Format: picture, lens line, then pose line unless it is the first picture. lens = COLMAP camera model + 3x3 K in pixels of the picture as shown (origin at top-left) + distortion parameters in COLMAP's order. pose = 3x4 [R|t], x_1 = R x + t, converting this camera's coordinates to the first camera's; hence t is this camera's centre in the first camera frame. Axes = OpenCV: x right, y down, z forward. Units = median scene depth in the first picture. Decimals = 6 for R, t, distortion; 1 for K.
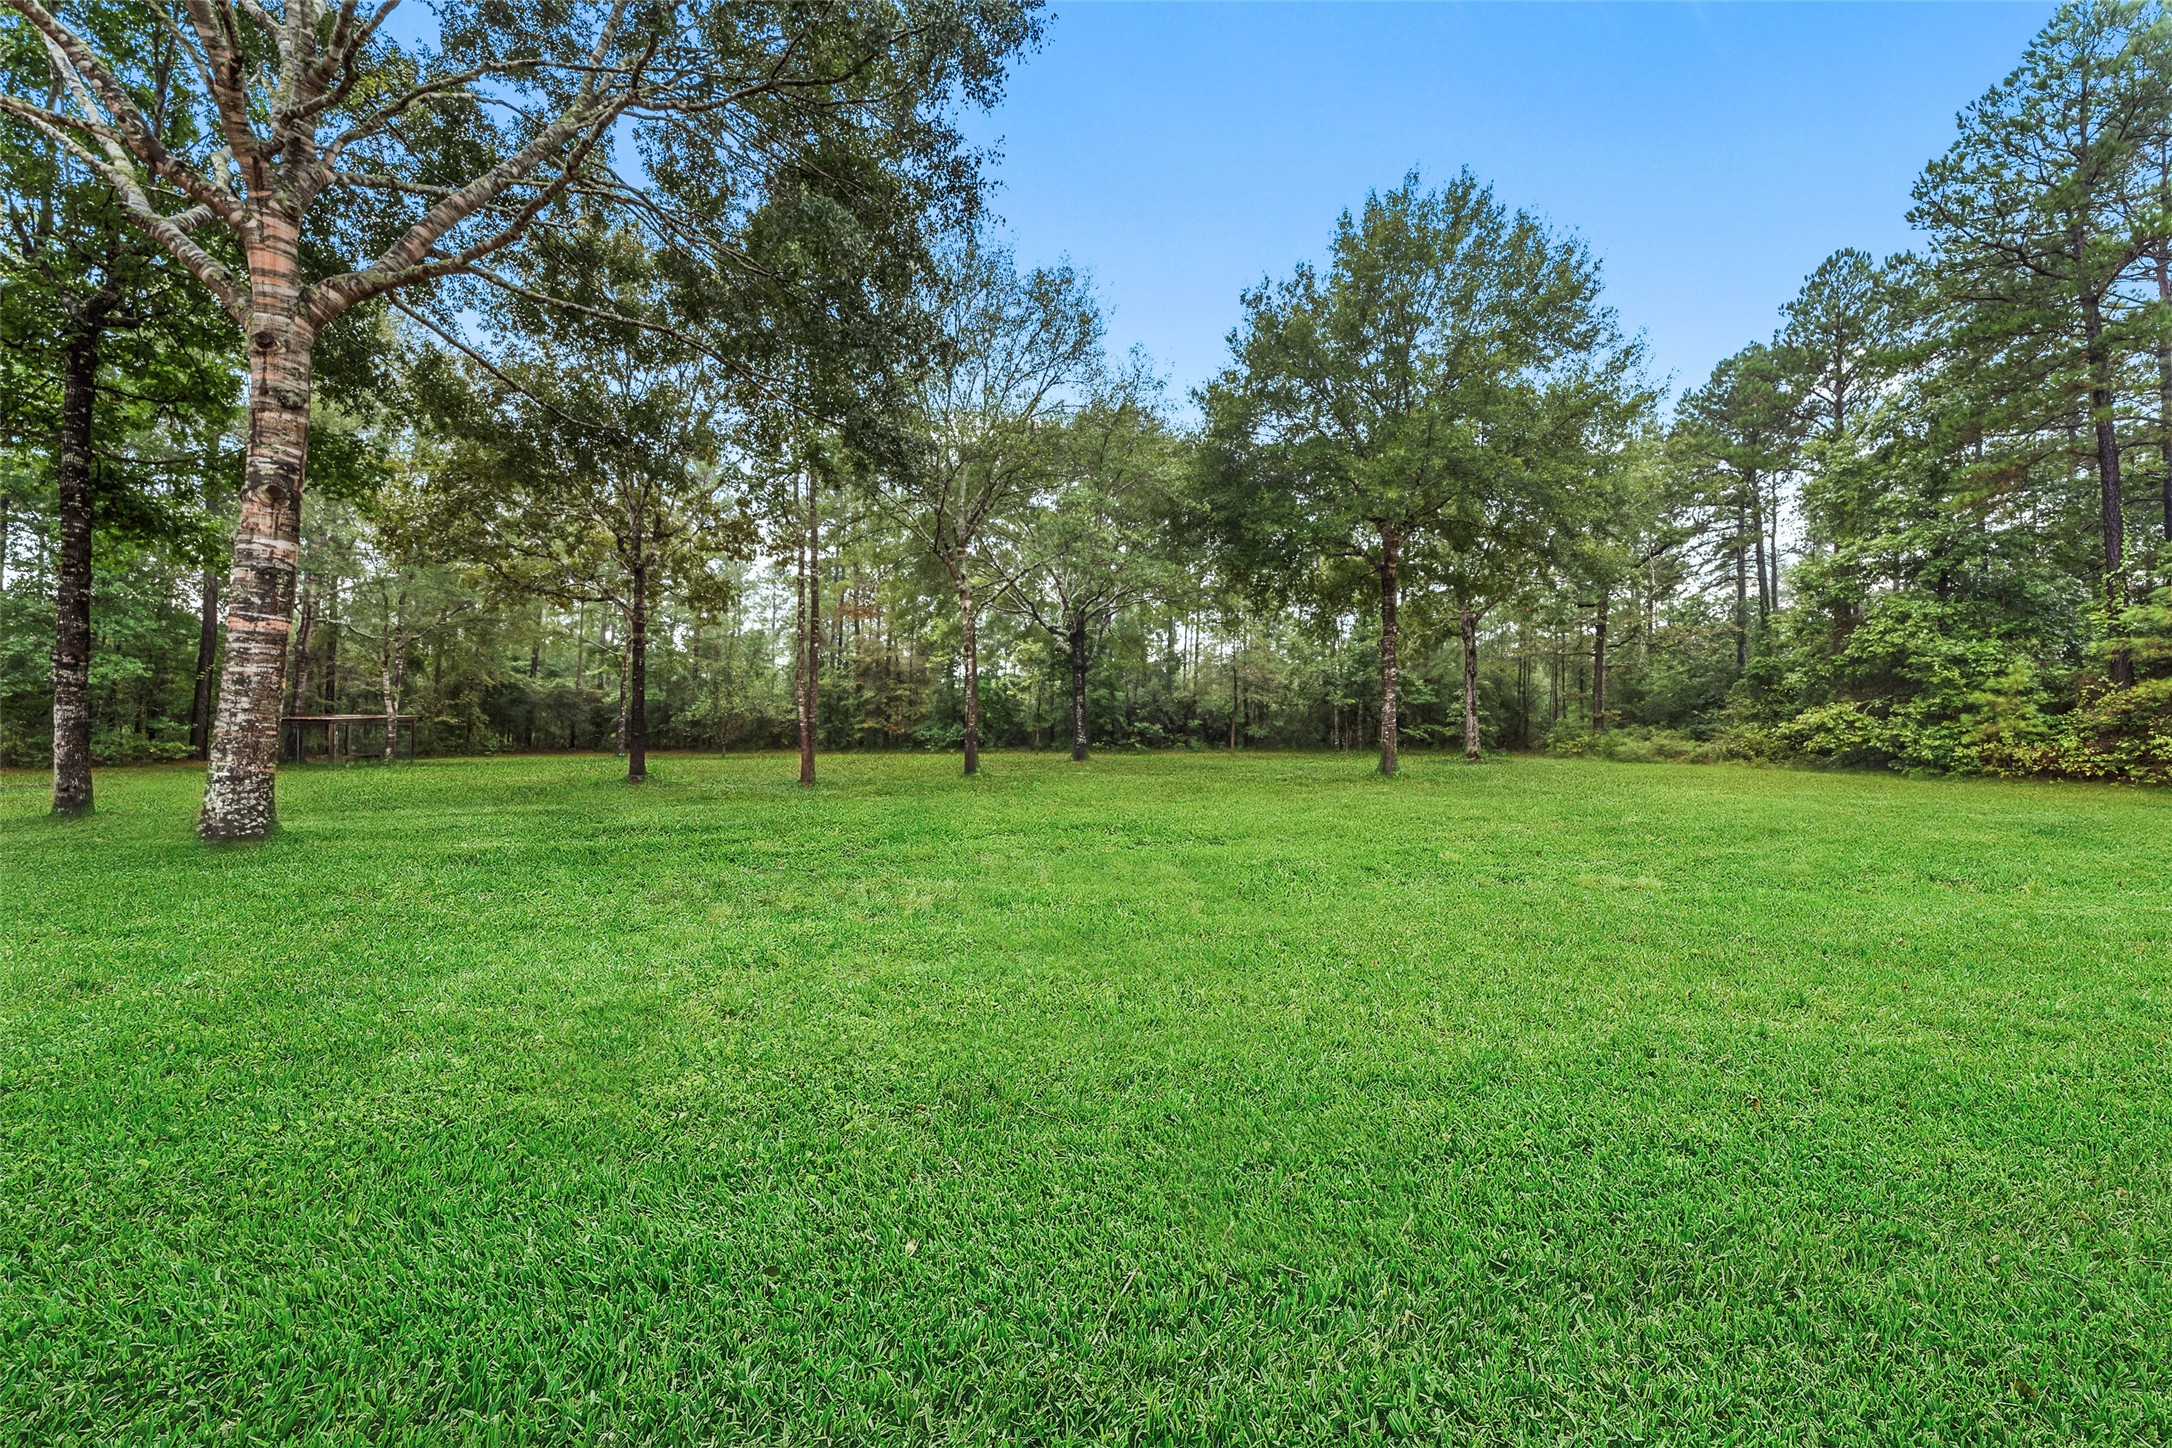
lens RADIAL K [[740.1, 0, 1078.8], [0, 740.1, 713.3], [0, 0, 1]] dist [-0.001923, 0.000006]
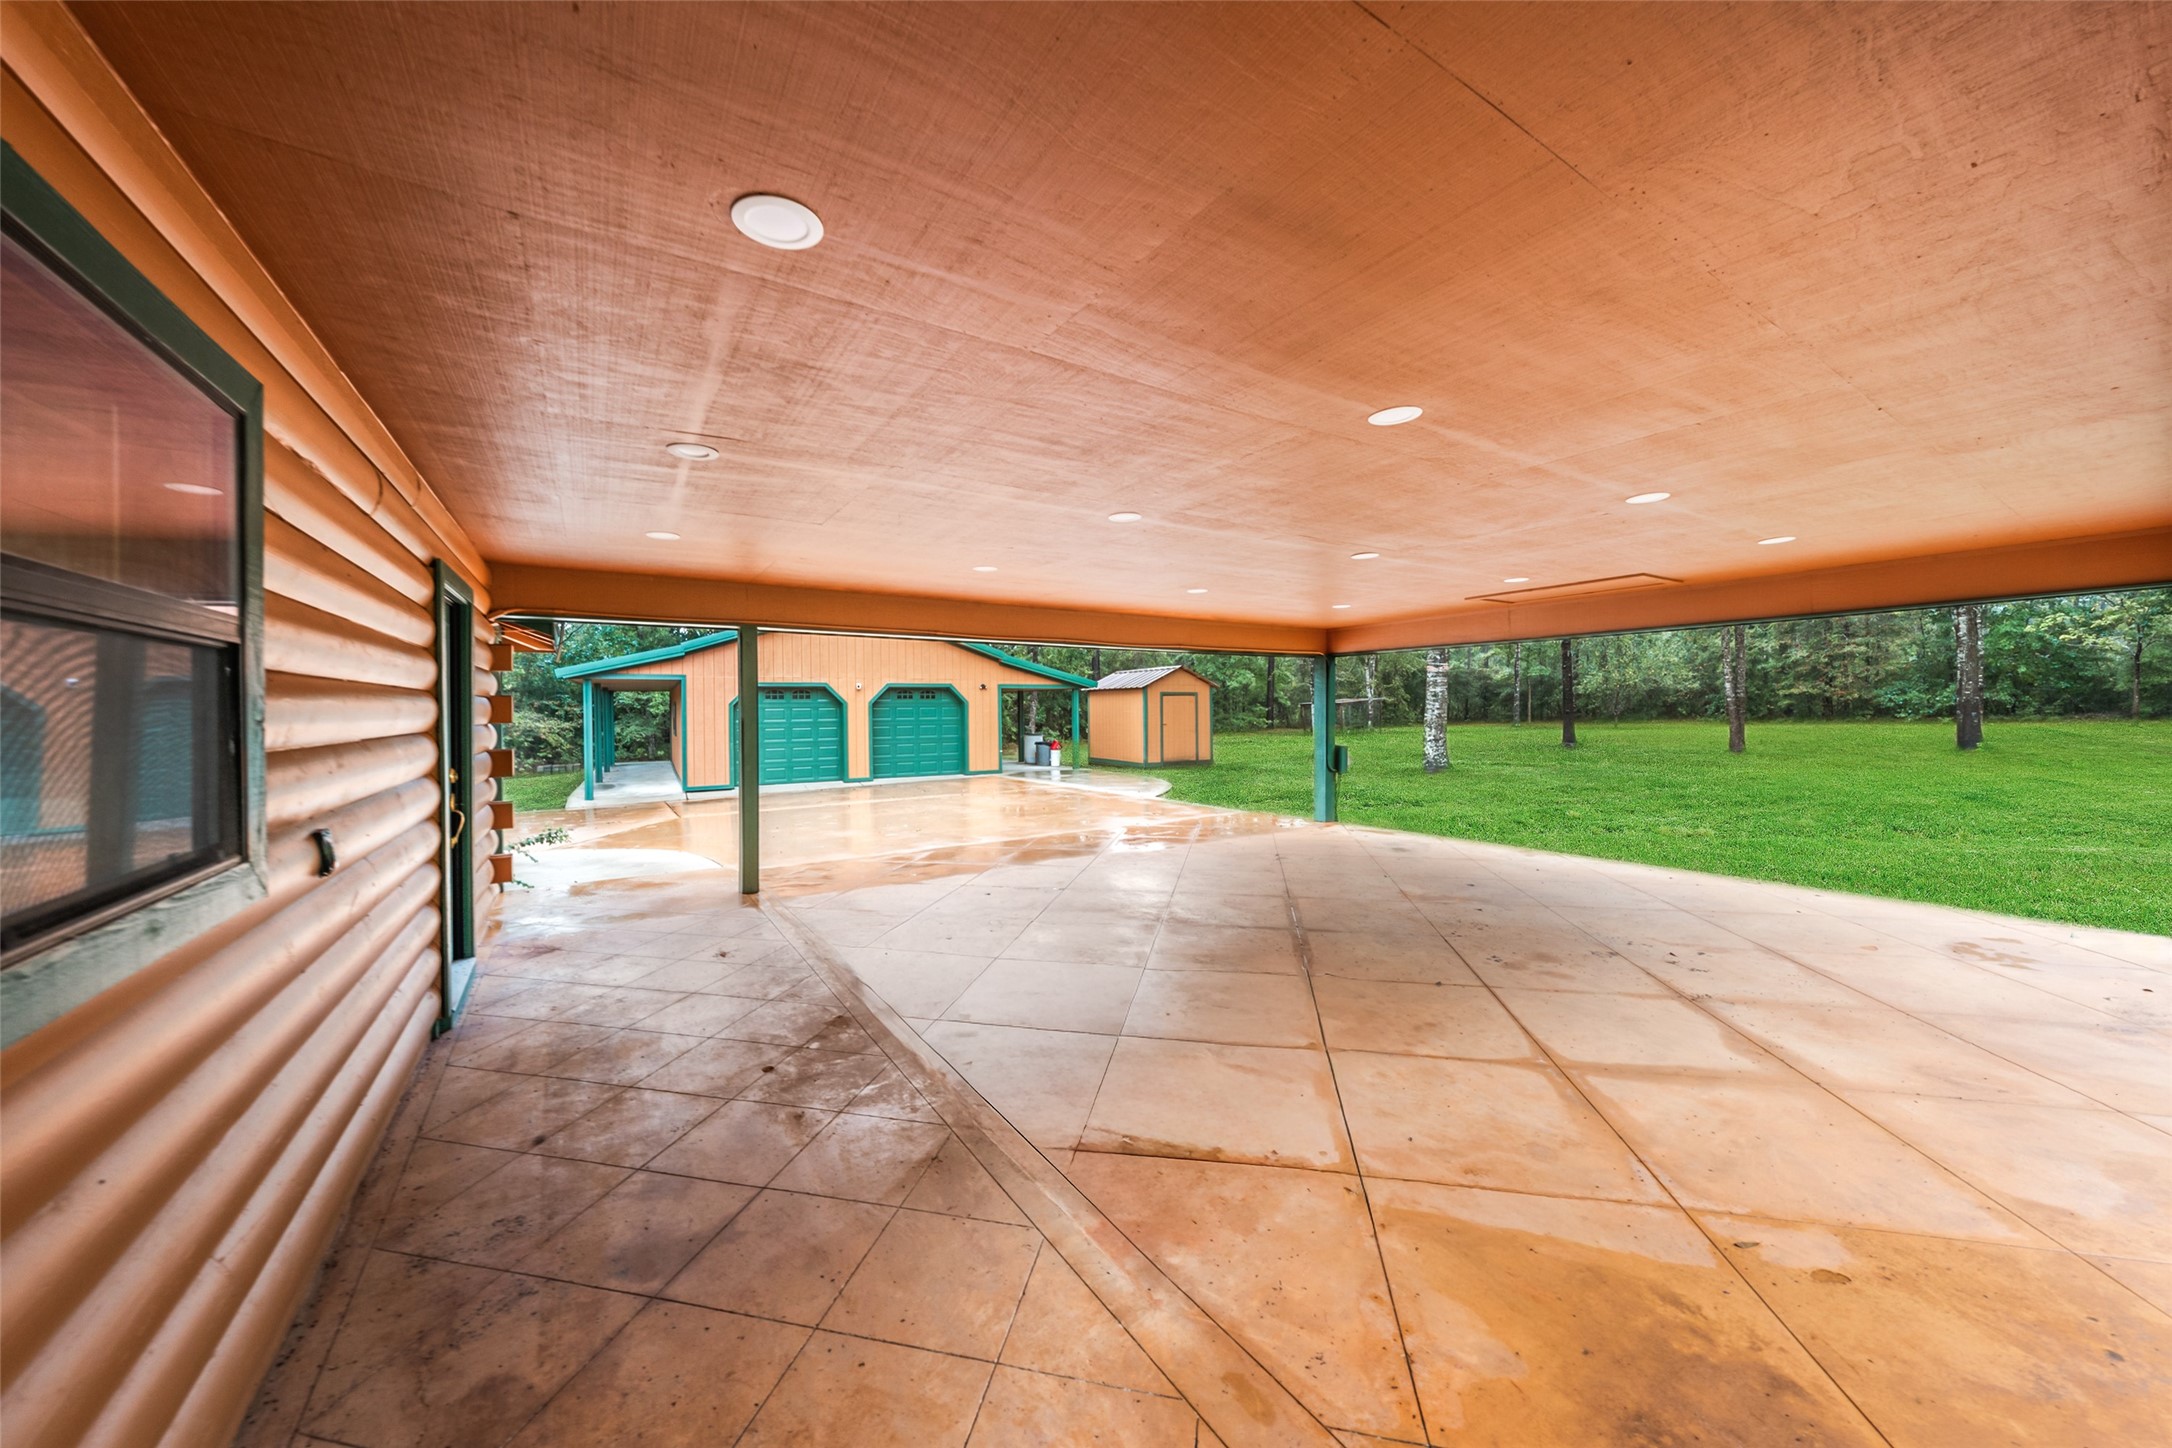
lens RADIAL K [[740.1, 0, 1078.8], [0, 740.1, 713.3], [0, 0, 1]] dist [-0.001923, 0.000006]
pose [[0.504392, -0.012753, -0.863381, 0.039528], [0.049955, 0.998647, 0.014432, -0.013178], [0.862029, -0.050409, 0.504346, -0.179922]]
